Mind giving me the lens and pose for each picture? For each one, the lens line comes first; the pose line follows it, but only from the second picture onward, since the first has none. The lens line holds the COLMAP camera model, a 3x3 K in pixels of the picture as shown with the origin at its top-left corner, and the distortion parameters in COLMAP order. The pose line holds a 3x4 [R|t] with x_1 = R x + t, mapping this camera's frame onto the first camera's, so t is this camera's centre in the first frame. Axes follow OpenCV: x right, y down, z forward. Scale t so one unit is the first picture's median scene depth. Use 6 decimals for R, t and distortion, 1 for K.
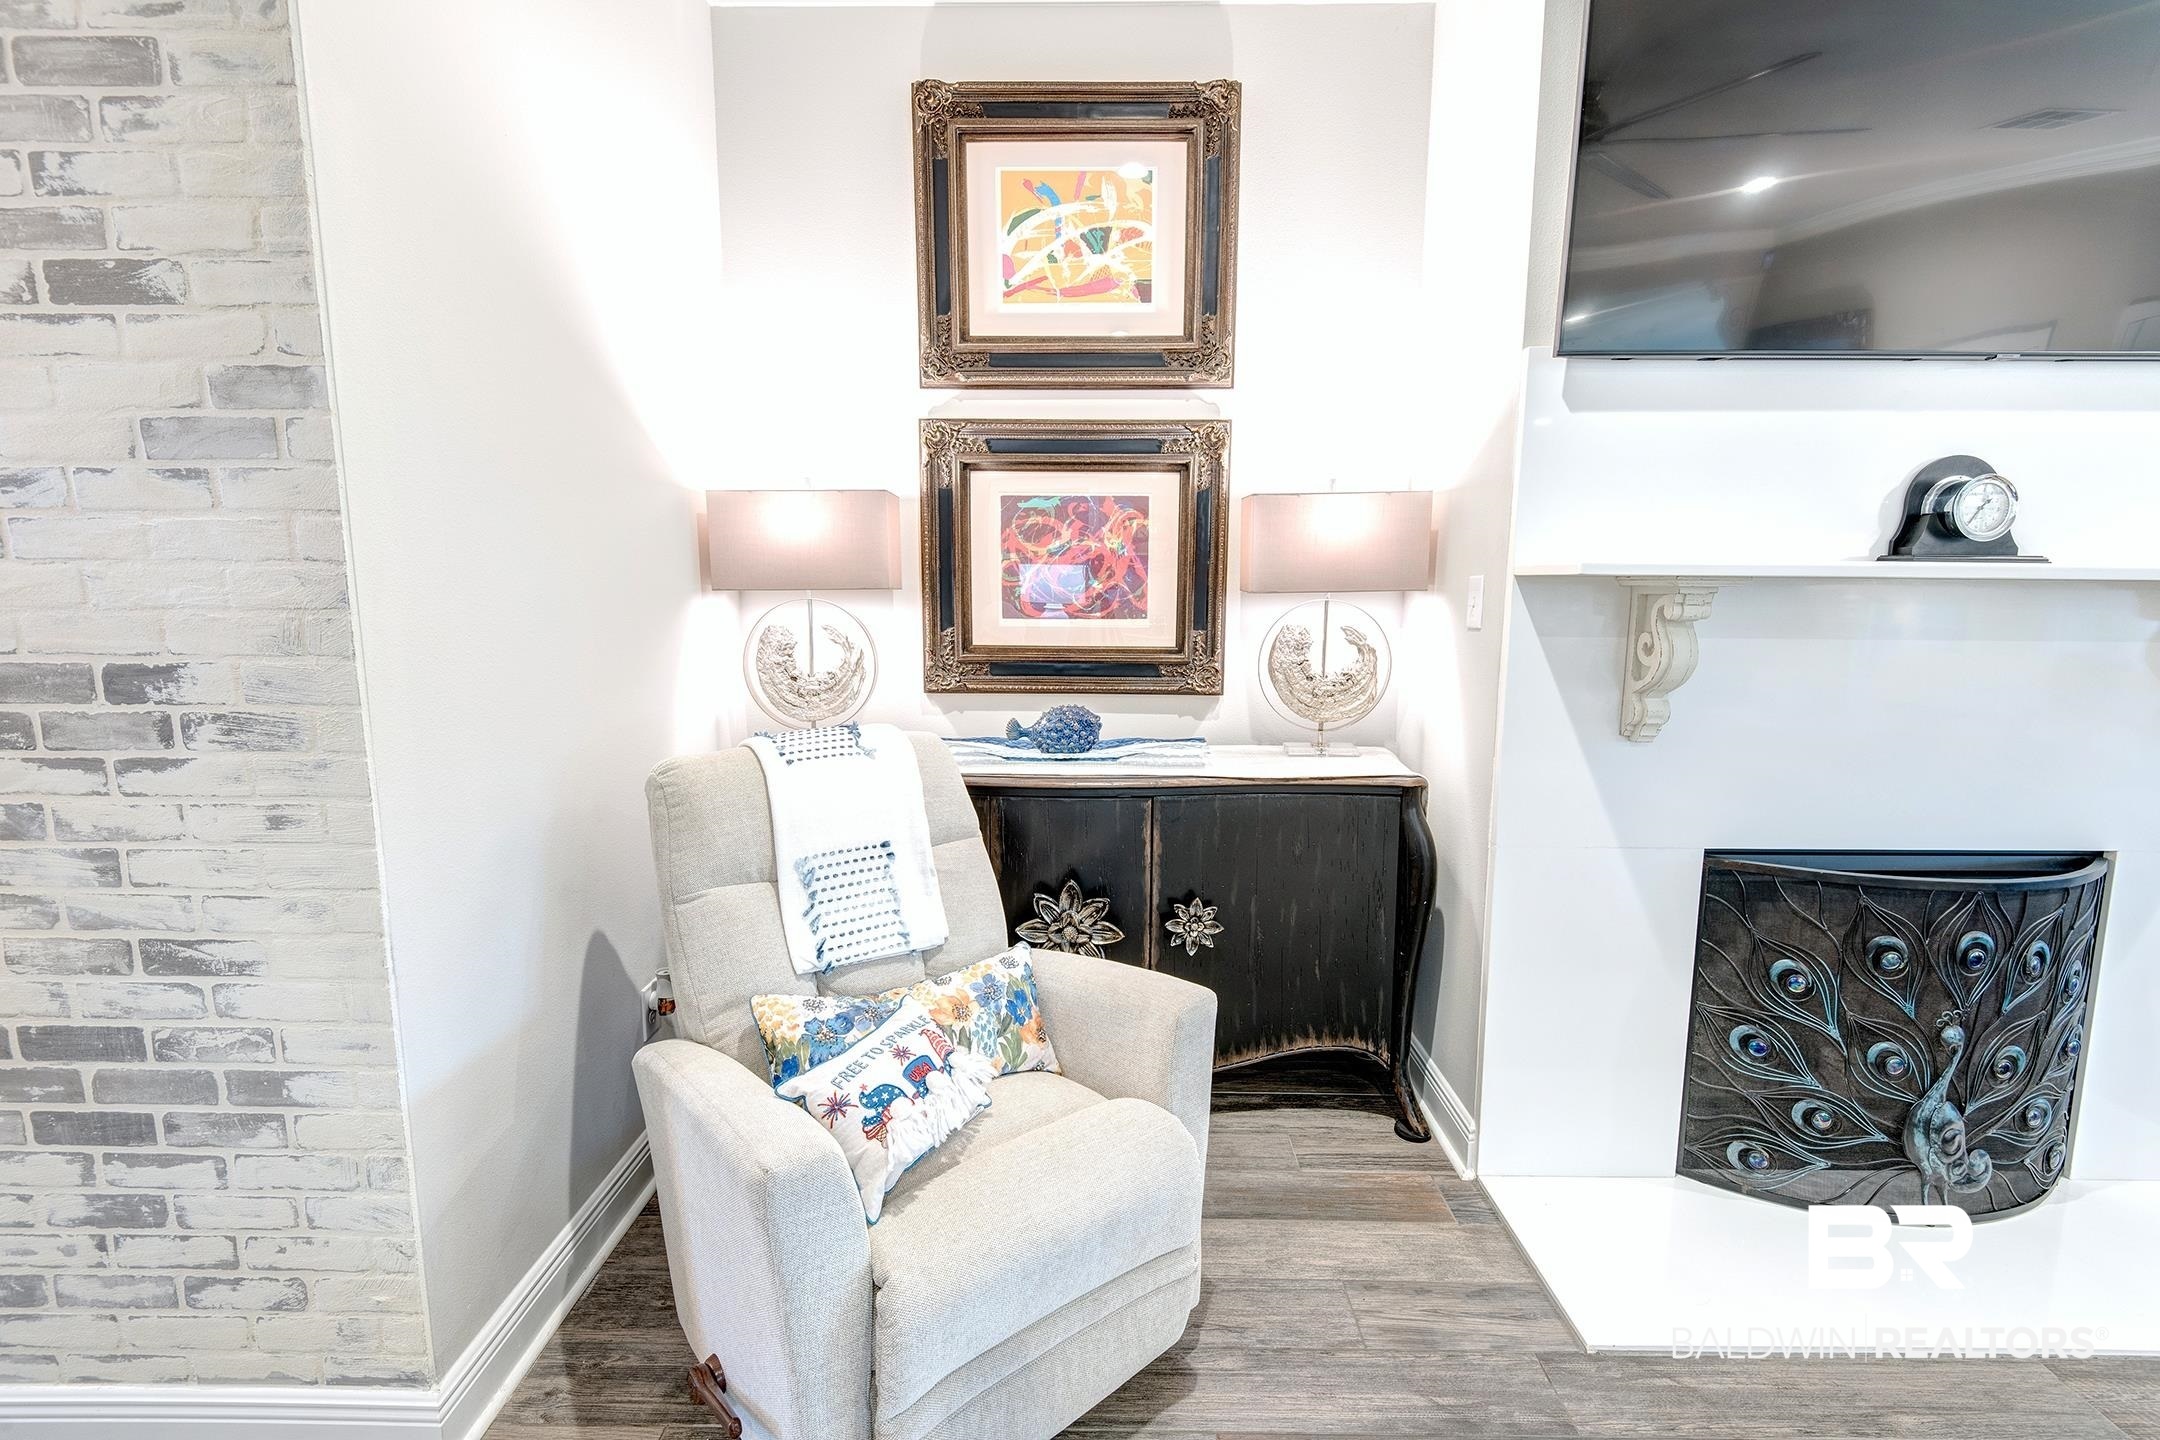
lens RADIAL K [[969.7, 0, 1085.1], [0, 969.7, 715.7], [0, 0, 1]] dist [0.040899, -0.025806]
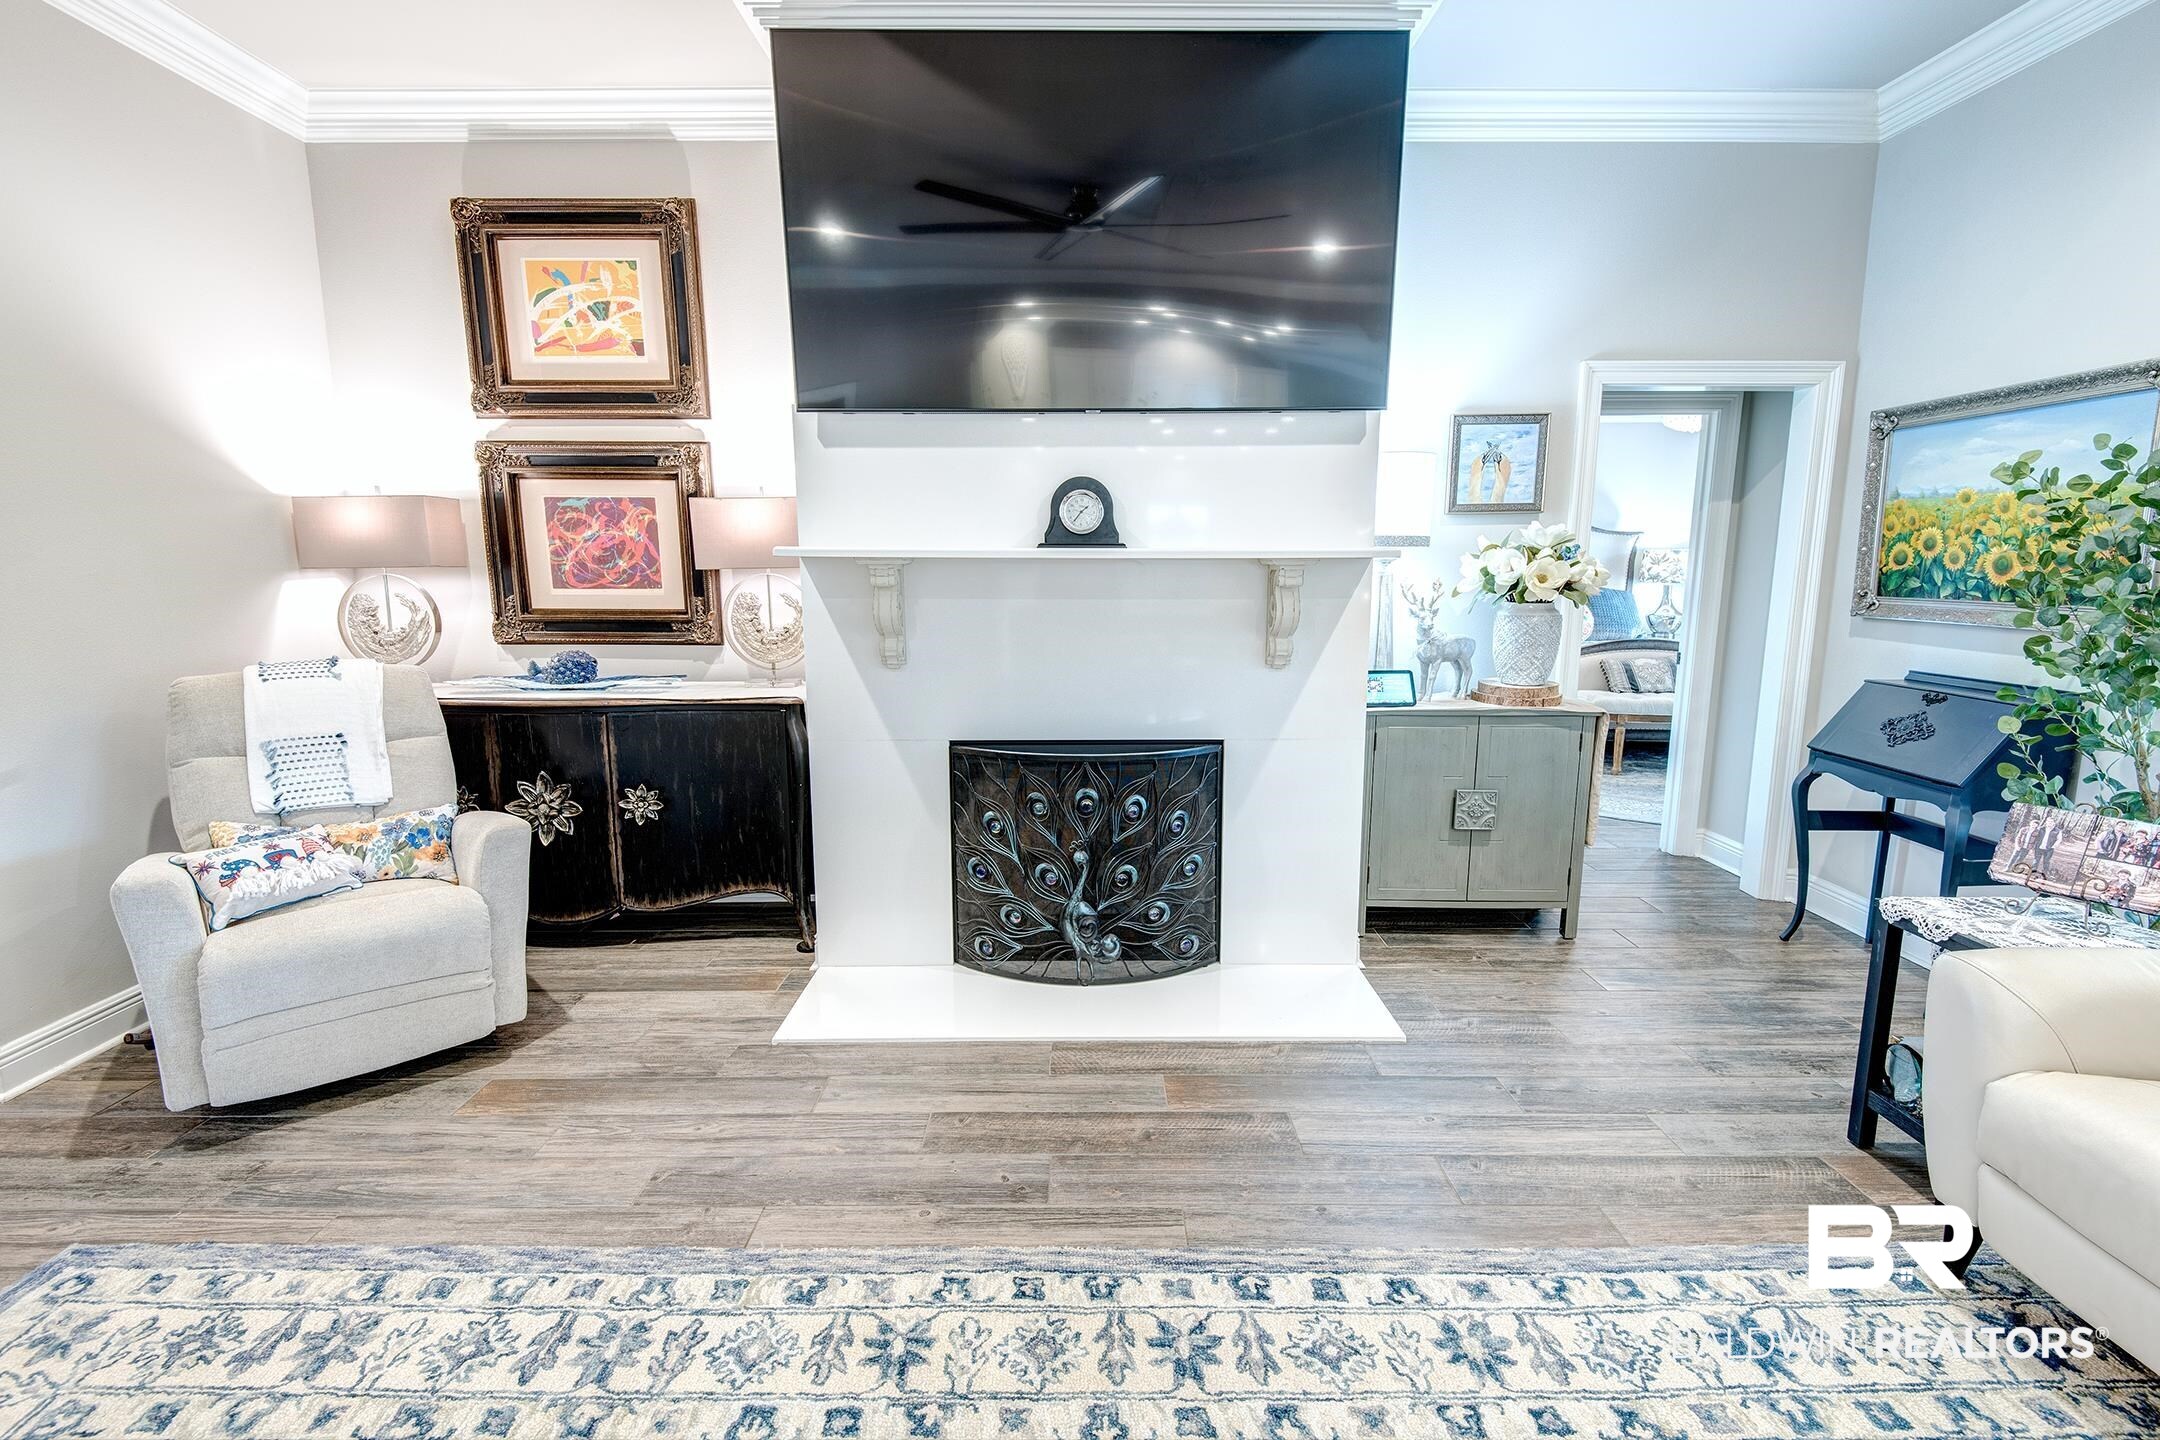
lens RADIAL K [[975.4, 0, 1090.6], [0, 975.4, 712.5], [0, 0, 1]] dist [0.037670, -0.026484]
pose [[0.999885, -0.007404, 0.013226, 0.930800], [0.007170, 0.999817, 0.017710, 0.076649], [-0.013354, -0.017613, 0.999756, -0.547304]]
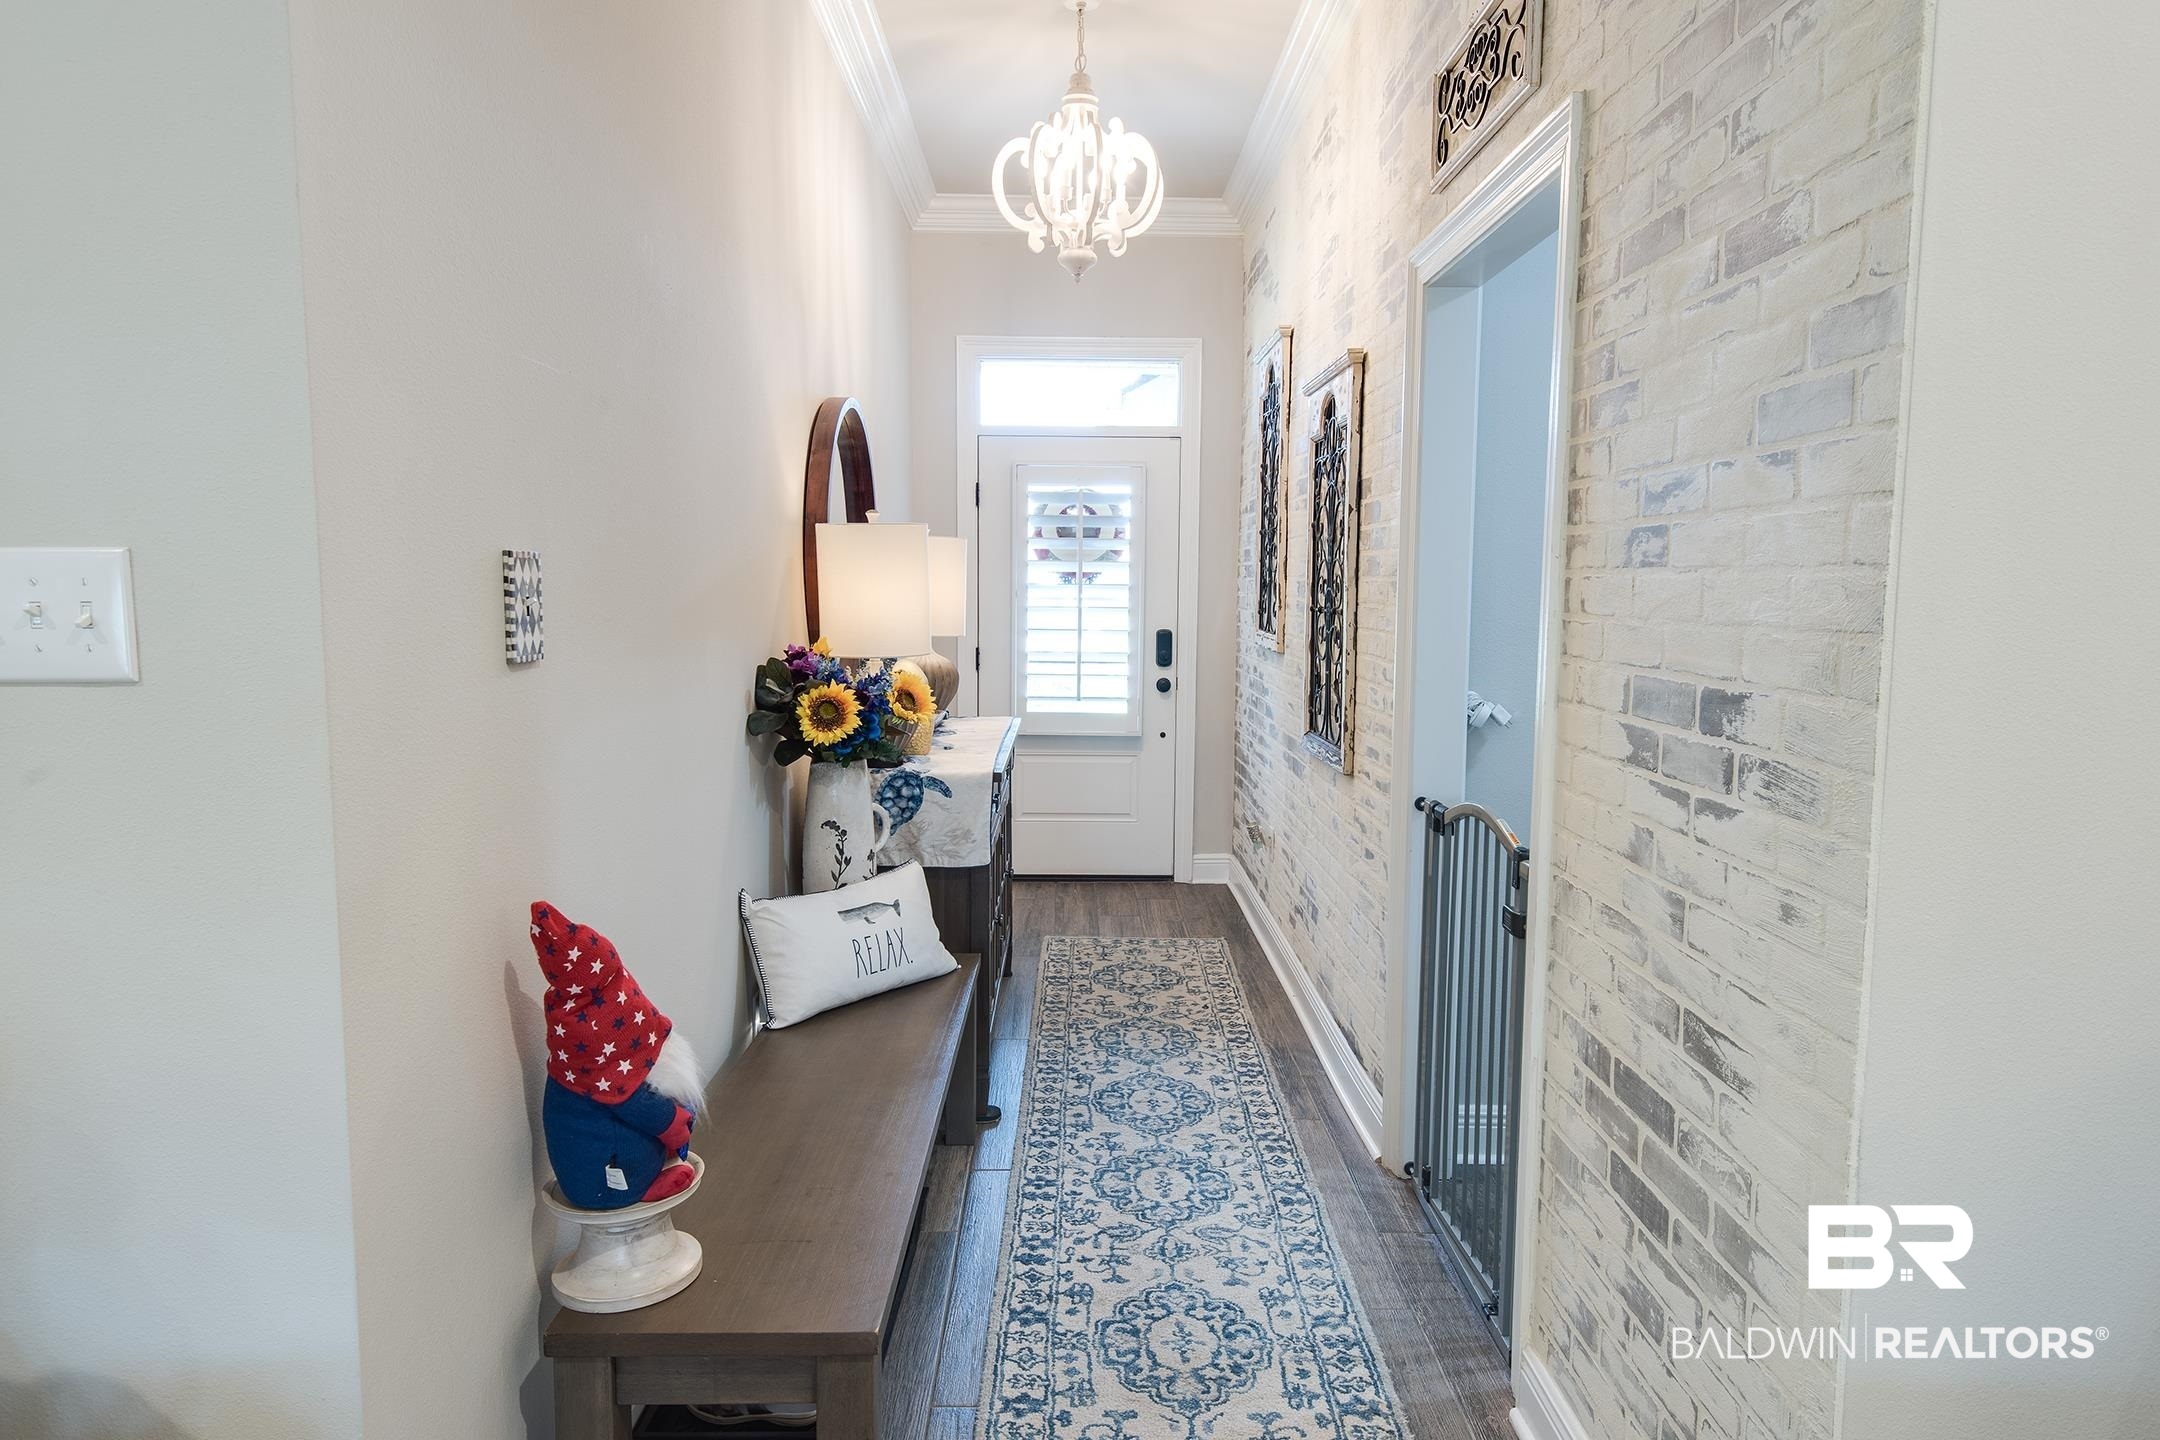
lens RADIAL K [[1340.1, 0, 1081.0], [0, 1340.1, 718.8], [0, 0, 1]] dist [0.011207, 0.000526]
pose [[0.008709, 0.098777, -0.995071, 0.127493], [-0.146700, 0.984469, 0.096441, -0.041261], [0.989143, 0.145137, 0.023064, 0.306704]]
